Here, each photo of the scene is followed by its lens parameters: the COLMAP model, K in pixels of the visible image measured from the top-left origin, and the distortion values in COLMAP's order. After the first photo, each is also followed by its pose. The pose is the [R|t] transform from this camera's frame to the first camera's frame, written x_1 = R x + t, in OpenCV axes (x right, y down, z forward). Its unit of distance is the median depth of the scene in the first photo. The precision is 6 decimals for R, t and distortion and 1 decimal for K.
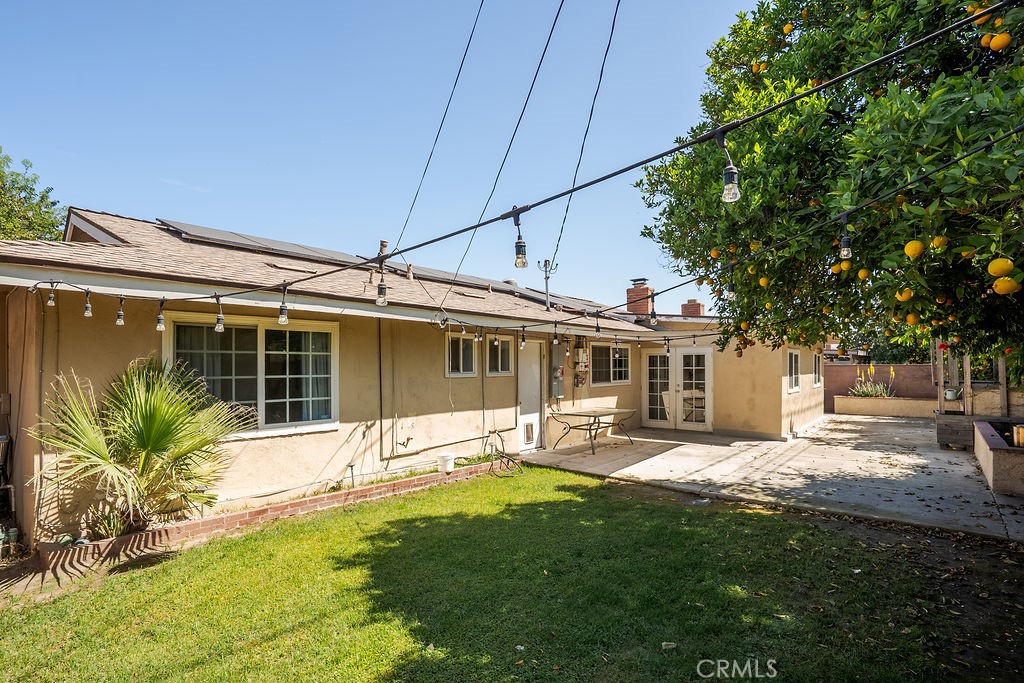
lens RADIAL K [[490.5, 0, 512.0], [0, 490.5, 341.5], [0, 0, 1]] dist [-0.074566, 0.032396]
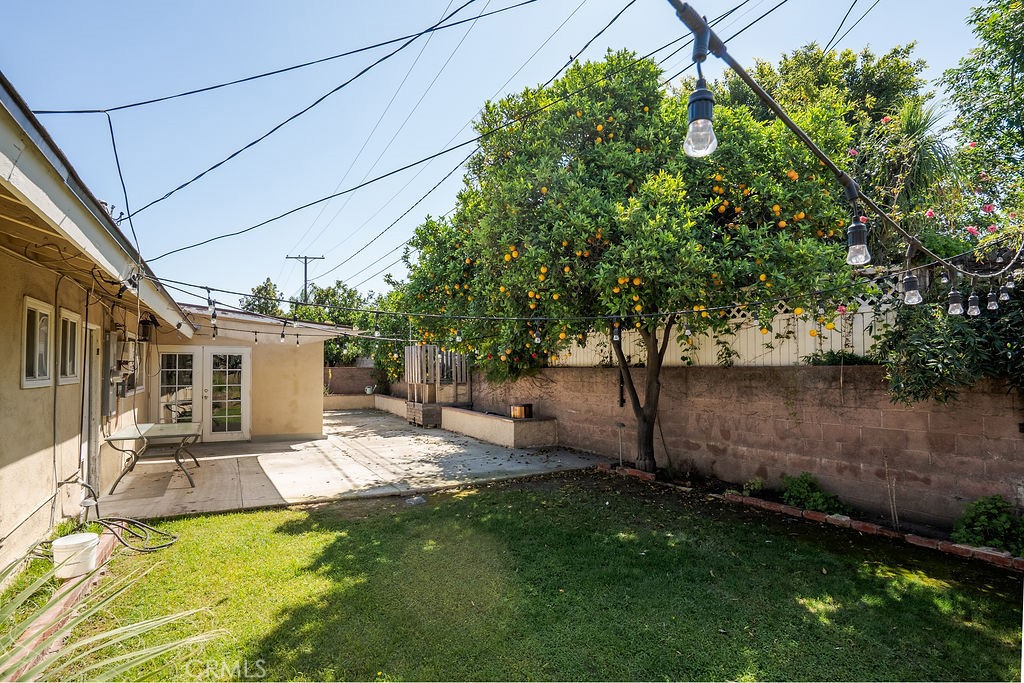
lens RADIAL K [[478.1, 0, 496.3], [0, 478.1, 356.8], [0, 0, 1]] dist [-0.076203, 0.028824]
pose [[0.341001, 0.025393, 0.939720, -0.442383], [-0.048451, 0.998781, -0.009407, 0.027099], [-0.938814, -0.042323, 0.341816, 0.450284]]
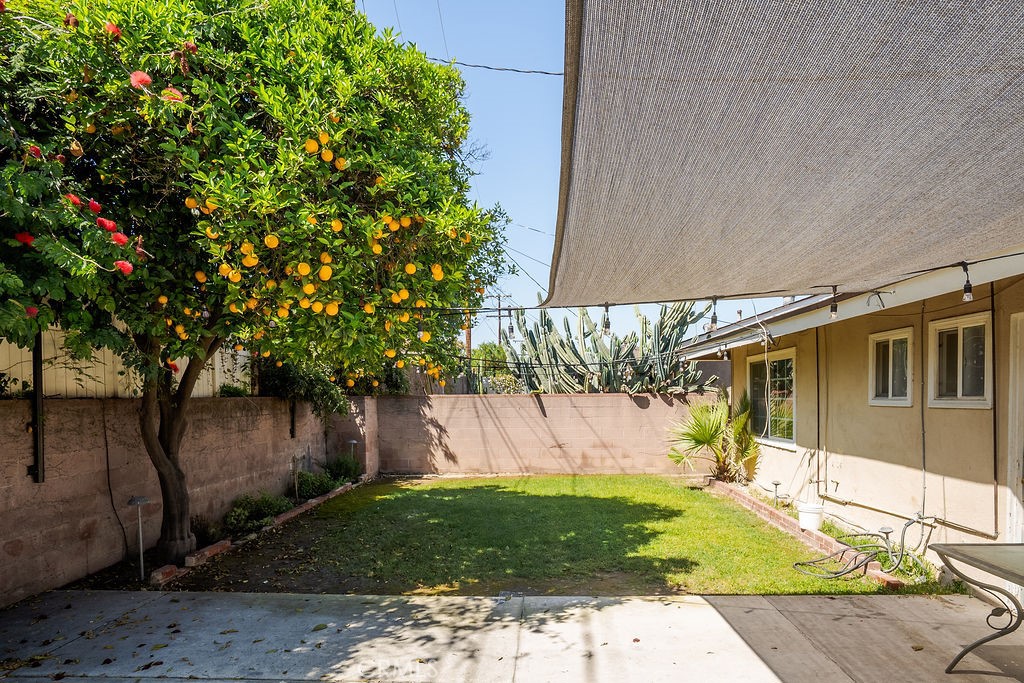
lens RADIAL K [[613.9, 0, 525.9], [0, 613.9, 414.9], [0, 0, 1]] dist [-0.040675, 0.040209]
pose [[-0.784868, 0.031350, -0.618870, 0.797121], [0.046949, 0.998857, -0.008943, 0.080652], [0.617882, -0.036074, -0.785443, 1.499365]]
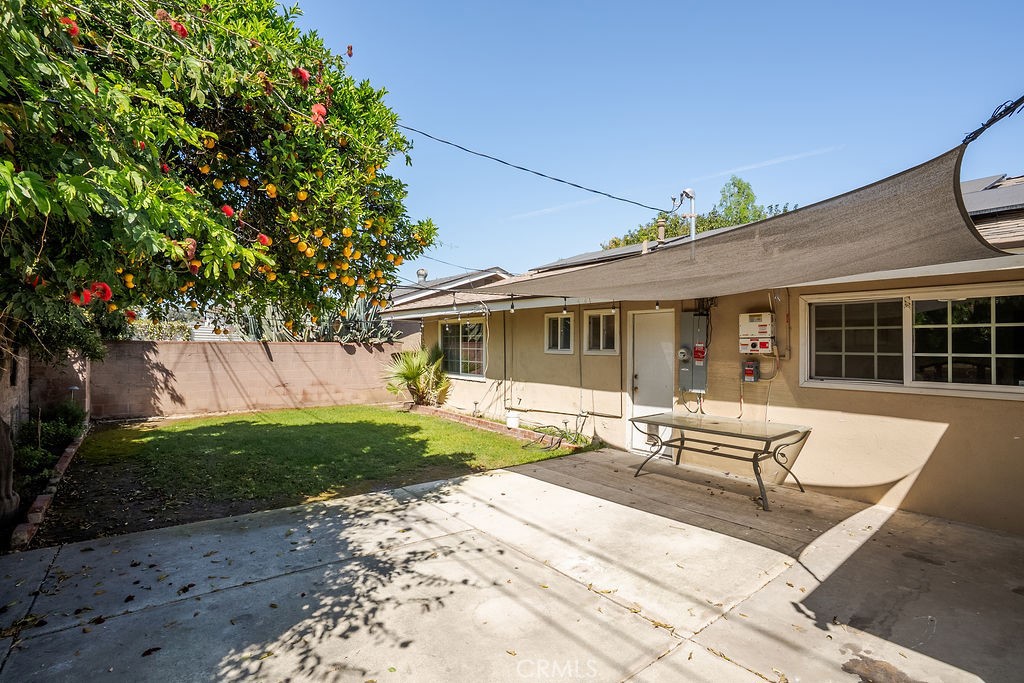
lens RADIAL K [[490.5, 0, 512.0], [0, 490.5, 341.5], [0, 0, 1]] dist [-0.074566, 0.032396]
pose [[-0.195245, -0.001574, -0.980753, 1.118214], [0.045841, 0.998891, -0.010729, 0.061227], [0.979683, -0.047053, -0.194956, 1.276652]]
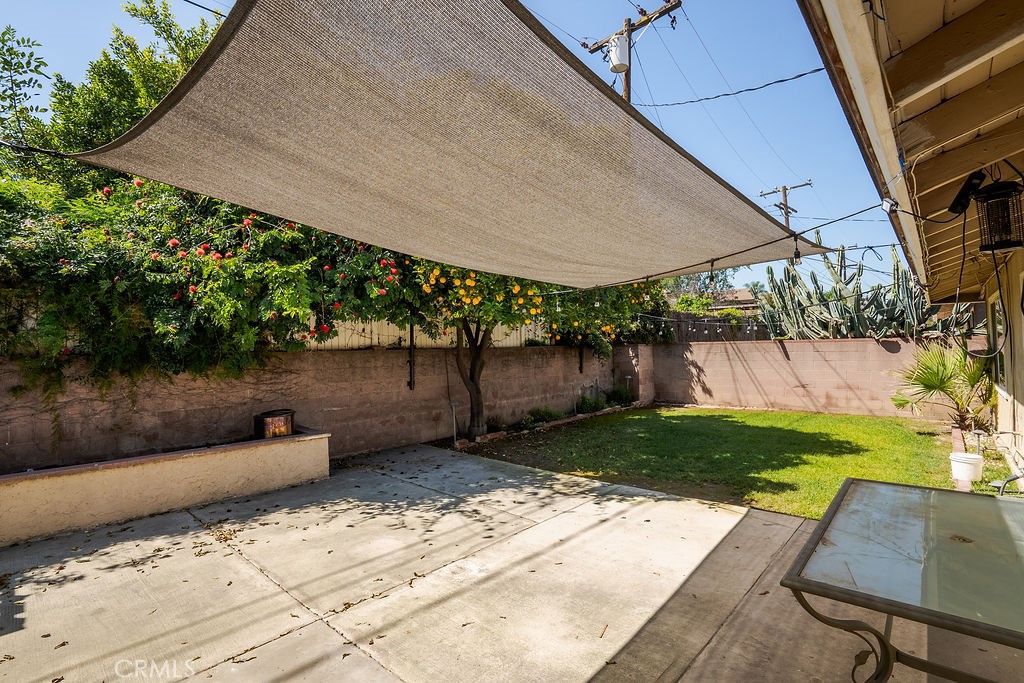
lens RADIAL K [[490.5, 0, 512.0], [0, 490.5, 341.5], [0, 0, 1]] dist [-0.074566, 0.032396]
pose [[-0.998988, 0.026752, 0.036169, 0.513047], [0.024273, 0.997437, -0.067309, 0.096020], [-0.037877, -0.066363, -0.997076, 1.762678]]
